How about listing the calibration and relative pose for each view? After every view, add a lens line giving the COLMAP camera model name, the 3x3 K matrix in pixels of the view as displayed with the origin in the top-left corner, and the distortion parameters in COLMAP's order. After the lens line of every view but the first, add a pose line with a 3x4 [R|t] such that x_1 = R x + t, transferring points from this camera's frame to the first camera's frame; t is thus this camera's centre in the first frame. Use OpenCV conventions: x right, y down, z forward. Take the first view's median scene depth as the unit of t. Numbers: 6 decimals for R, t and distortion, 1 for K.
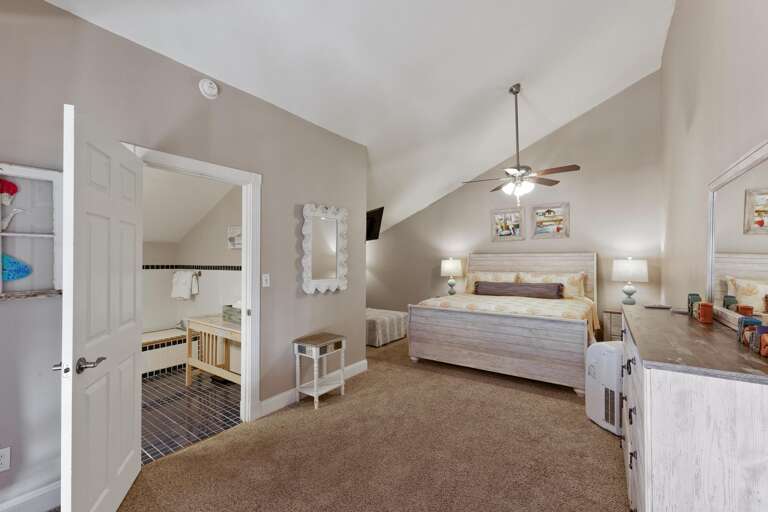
lens RADIAL K [[326.7, 0, 383.4], [0, 326.7, 263.9], [0, 0, 1]] dist [-0.002721, -0.000263]
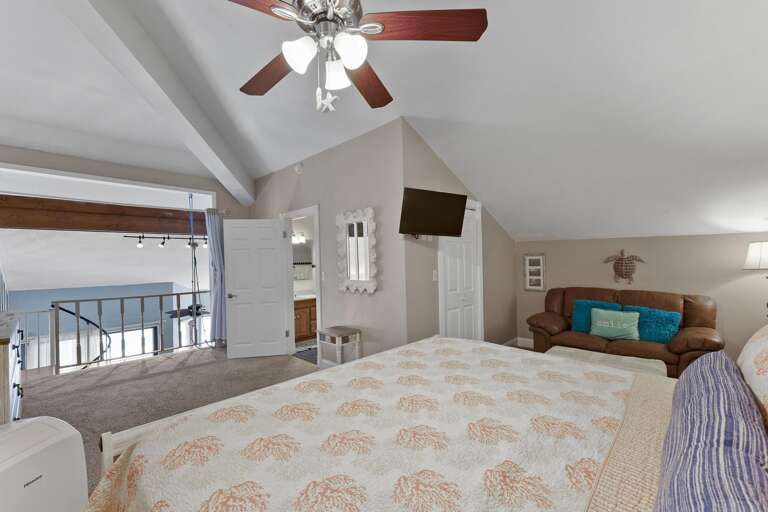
lens RADIAL K [[324.2, 0, 384.0], [0, 324.2, 256.0], [0, 0, 1]] dist [0.002449, 0.000764]
pose [[-0.135391, 0.004736, -0.990781, 0.924814], [-0.004013, 0.999978, 0.005328, -0.037819], [0.990784, 0.004697, -0.135369, 1.303711]]
